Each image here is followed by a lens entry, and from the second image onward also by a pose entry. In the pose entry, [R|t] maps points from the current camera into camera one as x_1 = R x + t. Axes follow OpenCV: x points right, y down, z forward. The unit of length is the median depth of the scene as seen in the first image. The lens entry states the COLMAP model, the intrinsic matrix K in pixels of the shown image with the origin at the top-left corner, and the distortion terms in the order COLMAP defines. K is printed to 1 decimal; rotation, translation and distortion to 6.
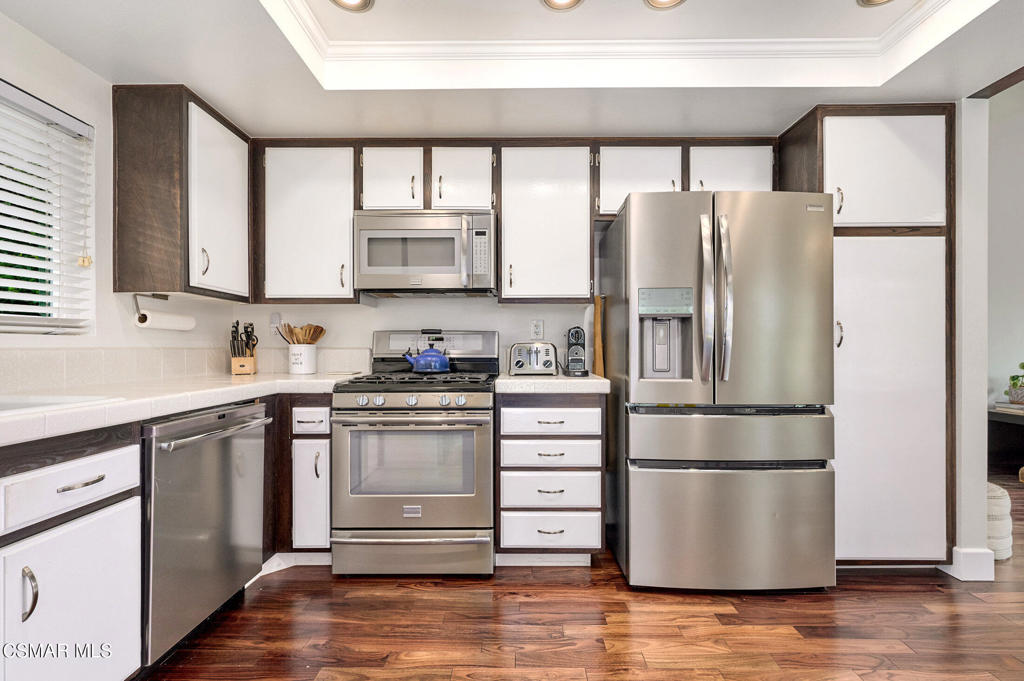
lens RADIAL K [[431.9, 0, 513.2], [0, 431.9, 347.1], [0, 0, 1]] dist [-0.002271, -0.000258]
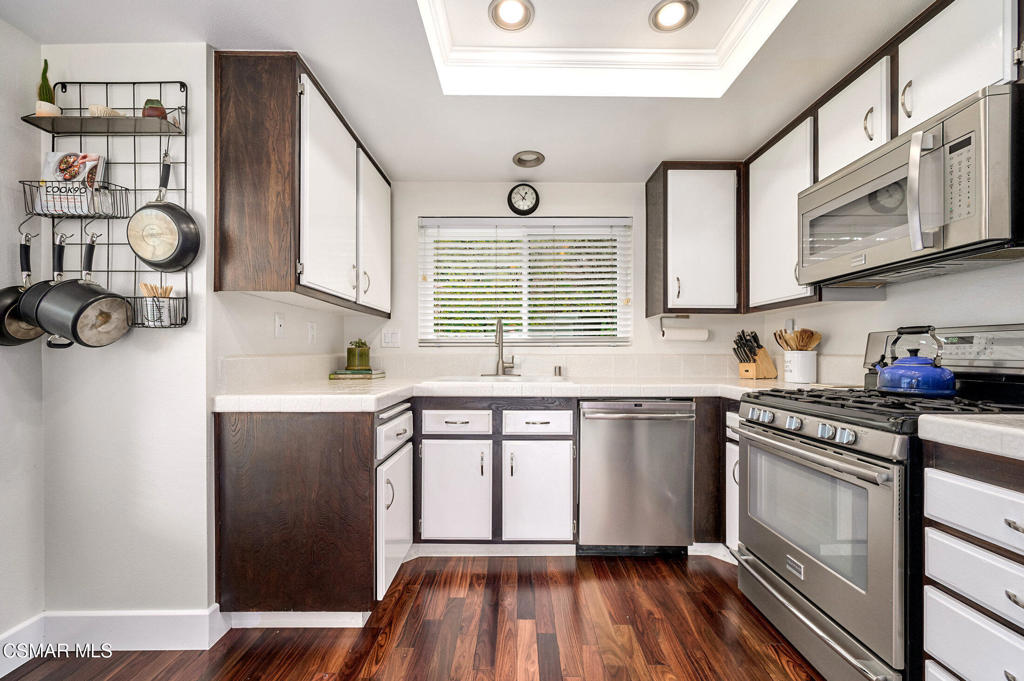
lens RADIAL K [[406.4, 0, 517.2], [0, 406.4, 352.6], [0, 0, 1]] dist [0.001025, 0.000015]
pose [[0.008387, -0.000543, -0.999965, 0.479419], [0.003031, 0.999995, -0.000518, -0.004481], [0.999960, -0.003027, 0.008388, 0.485690]]
